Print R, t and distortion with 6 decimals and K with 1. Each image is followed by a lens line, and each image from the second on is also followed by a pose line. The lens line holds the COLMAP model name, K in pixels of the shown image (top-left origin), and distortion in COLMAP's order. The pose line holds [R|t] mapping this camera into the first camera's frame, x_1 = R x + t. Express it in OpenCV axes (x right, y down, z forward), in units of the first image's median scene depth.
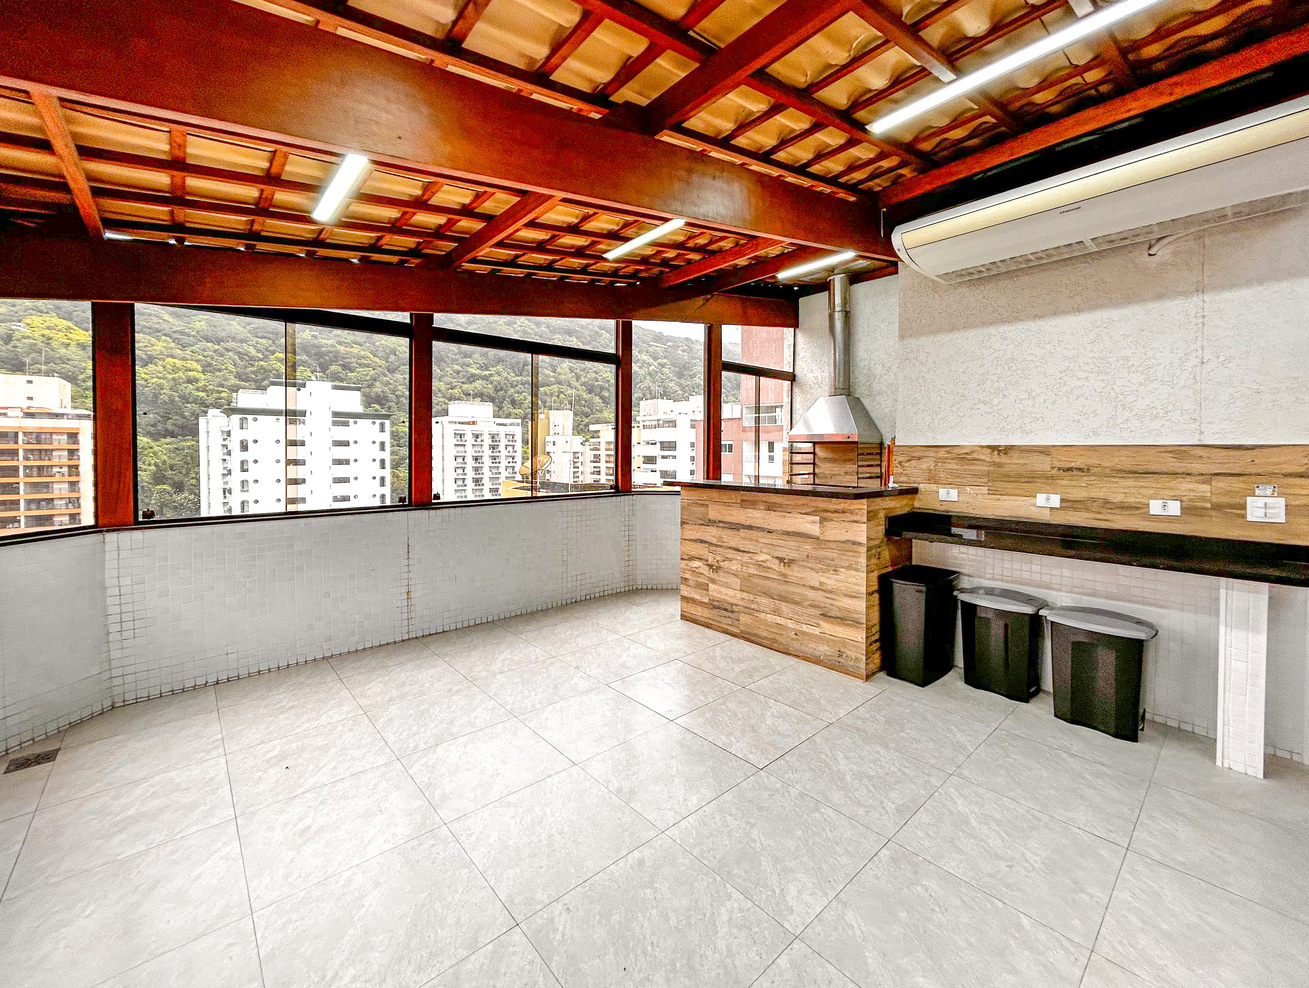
lens RADIAL K [[521.1, 0, 652.5], [0, 521.1, 464.3], [0, 0, 1]] dist [0.000556, 0.000027]
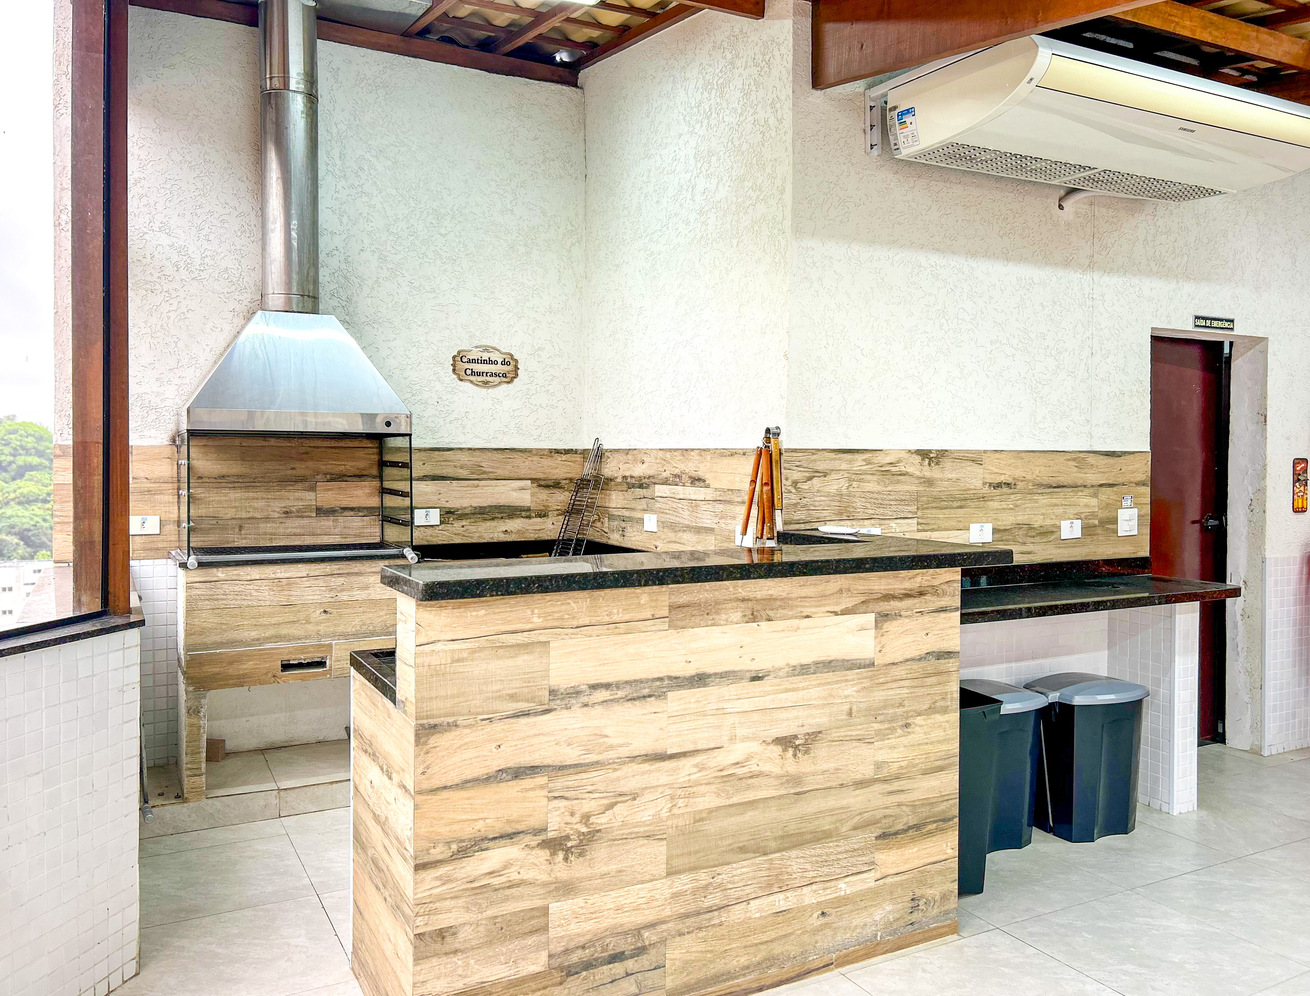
lens RADIAL K [[1025.1, 0, 641.1], [0, 1025.1, 471.6], [0, 0, 1]] dist [0.076411, -0.113341]
pose [[0.235261, -0.020825, 0.971709, -0.579756], [0.023720, 0.999596, 0.015679, -0.036990], [-0.971643, 0.019360, 0.235660, 1.022086]]
